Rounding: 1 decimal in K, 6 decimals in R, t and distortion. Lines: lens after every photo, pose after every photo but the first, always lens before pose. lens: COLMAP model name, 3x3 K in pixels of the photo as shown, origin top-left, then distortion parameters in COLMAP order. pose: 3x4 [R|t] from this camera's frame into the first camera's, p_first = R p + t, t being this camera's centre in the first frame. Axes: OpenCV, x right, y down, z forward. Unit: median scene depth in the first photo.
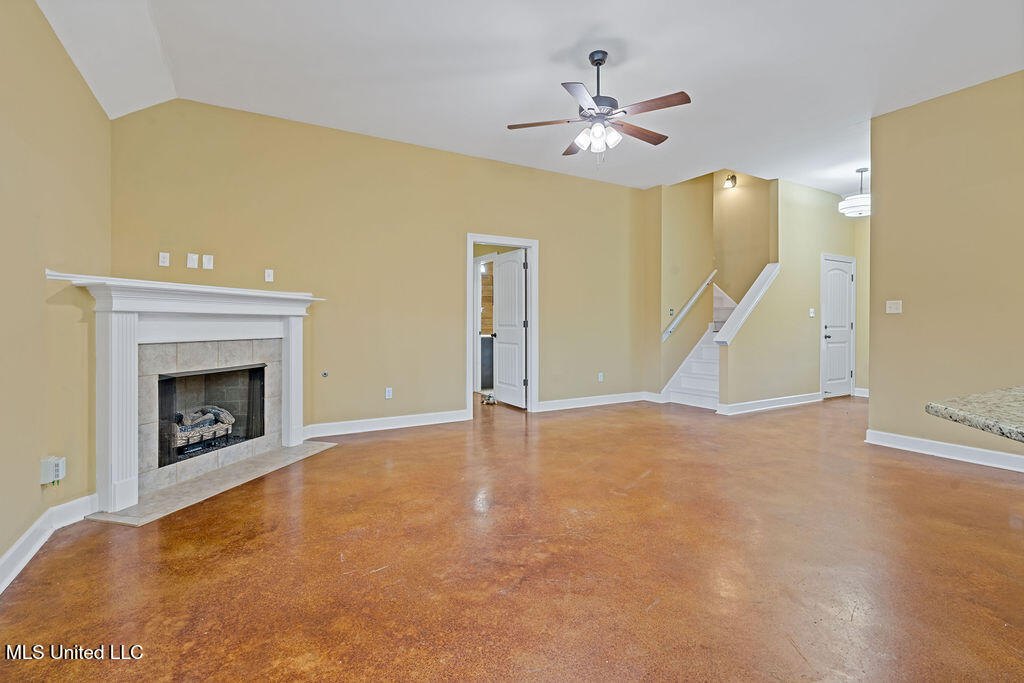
lens RADIAL K [[471.8, 0, 513.3], [0, 471.8, 324.8], [0, 0, 1]] dist [-0.010532, -0.000062]
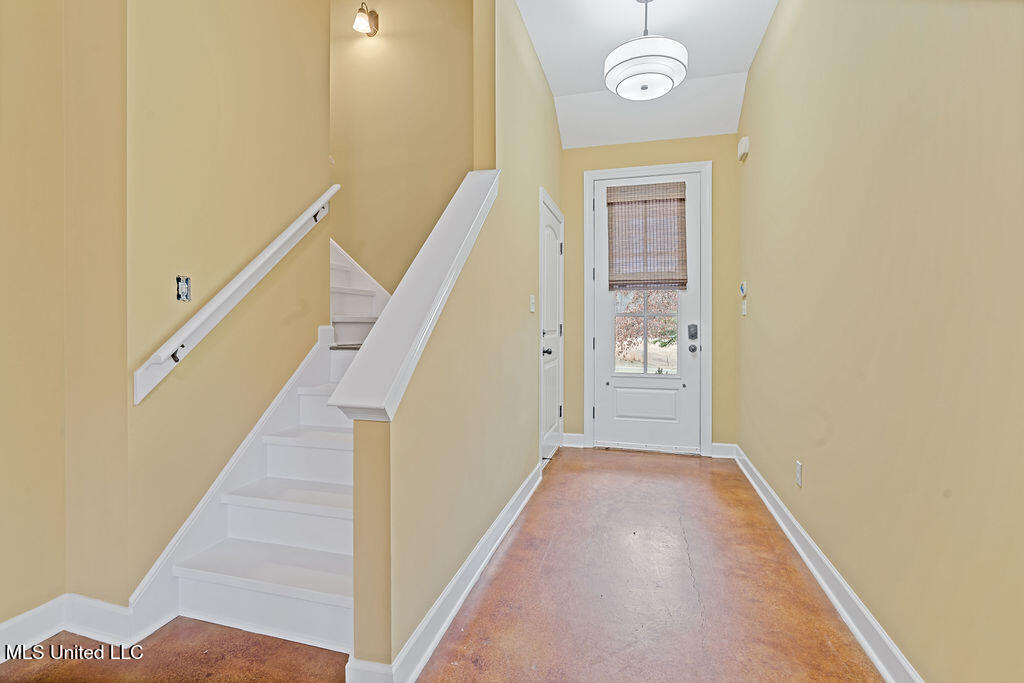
lens RADIAL K [[471.8, 0, 513.3], [0, 471.8, 324.8], [0, 0, 1]] dist [-0.010532, -0.000062]
pose [[0.717301, -0.001449, 0.696762, 0.275945], [0.005641, 0.999977, -0.003728, -0.002602], [-0.696741, 0.006605, 0.717292, 0.647432]]
